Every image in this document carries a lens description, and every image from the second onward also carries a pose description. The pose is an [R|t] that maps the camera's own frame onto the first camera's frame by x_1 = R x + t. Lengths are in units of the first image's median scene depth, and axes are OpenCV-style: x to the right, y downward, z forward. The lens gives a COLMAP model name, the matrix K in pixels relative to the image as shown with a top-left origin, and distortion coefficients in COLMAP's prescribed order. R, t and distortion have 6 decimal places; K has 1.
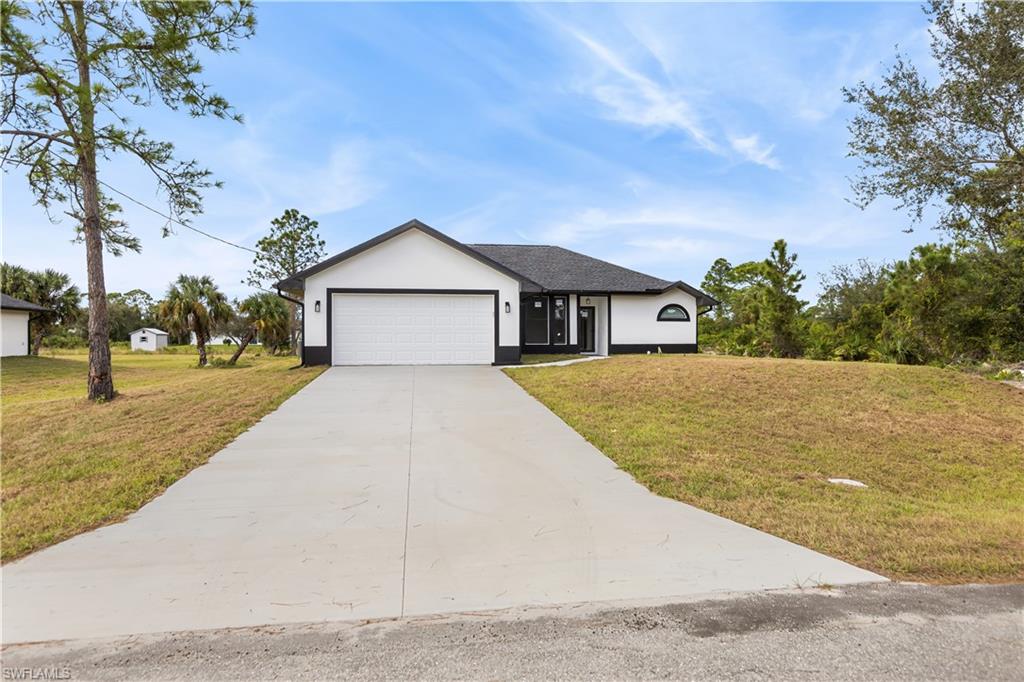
lens RADIAL K [[644.7, 0, 512.0], [0, 644.7, 341.0], [0, 0, 1]] dist [-0.001791, -0.000488]
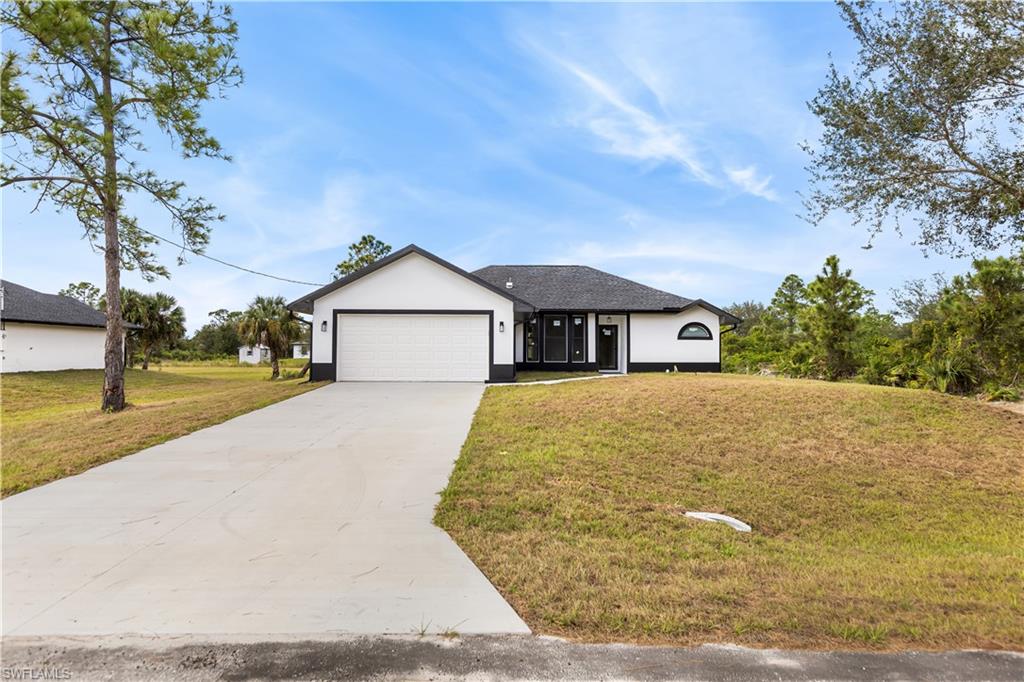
lens RADIAL K [[617.6, 0, 510.6], [0, 617.6, 329.4], [0, 0, 1]] dist [0.001790, -0.000140]
pose [[0.988787, -0.000394, -0.149329, 0.113947], [-0.006005, 0.999083, -0.042399, -0.004409], [0.149209, 0.042820, 0.987878, 0.016239]]
